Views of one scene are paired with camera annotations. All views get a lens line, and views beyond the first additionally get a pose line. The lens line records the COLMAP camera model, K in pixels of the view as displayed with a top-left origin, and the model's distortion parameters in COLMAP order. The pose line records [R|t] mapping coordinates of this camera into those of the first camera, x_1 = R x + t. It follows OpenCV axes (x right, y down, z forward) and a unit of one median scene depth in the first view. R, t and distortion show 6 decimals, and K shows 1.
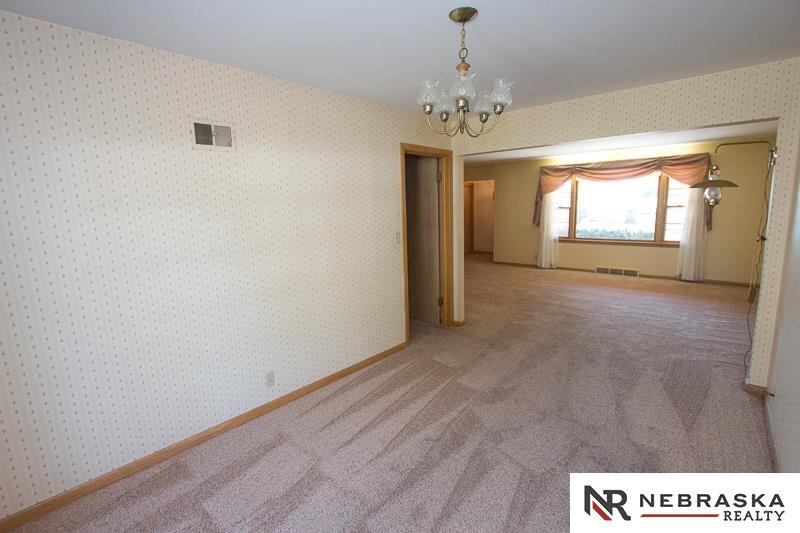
lens RADIAL K [[373.0, 0, 400.0], [0, 373.0, 266.5], [0, 0, 1]] dist [-0.025254, 0.001387]
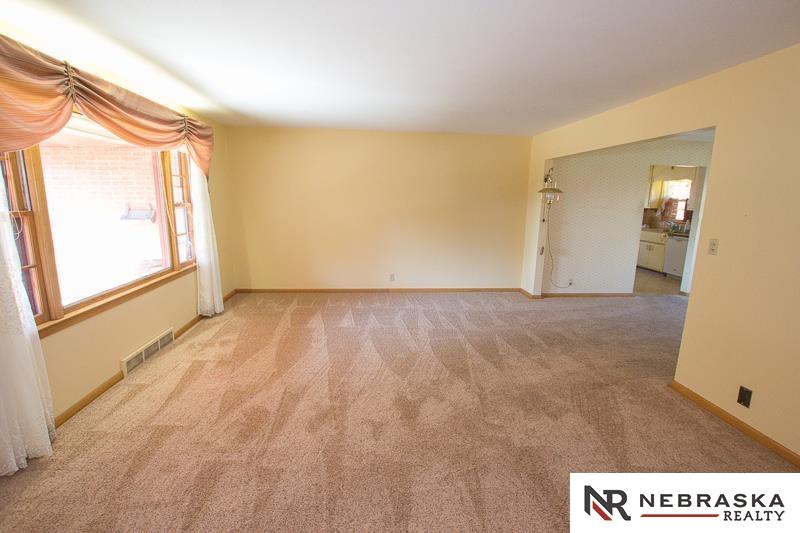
lens RADIAL K [[373.0, 0, 400.0], [0, 373.0, 266.5], [0, 0, 1]] dist [-0.025254, 0.001387]
pose [[-0.723206, -0.114775, 0.681029, 0.137839], [0.113079, 0.953108, 0.280711, -0.367336], [-0.681312, 0.280022, -0.676315, 2.223824]]
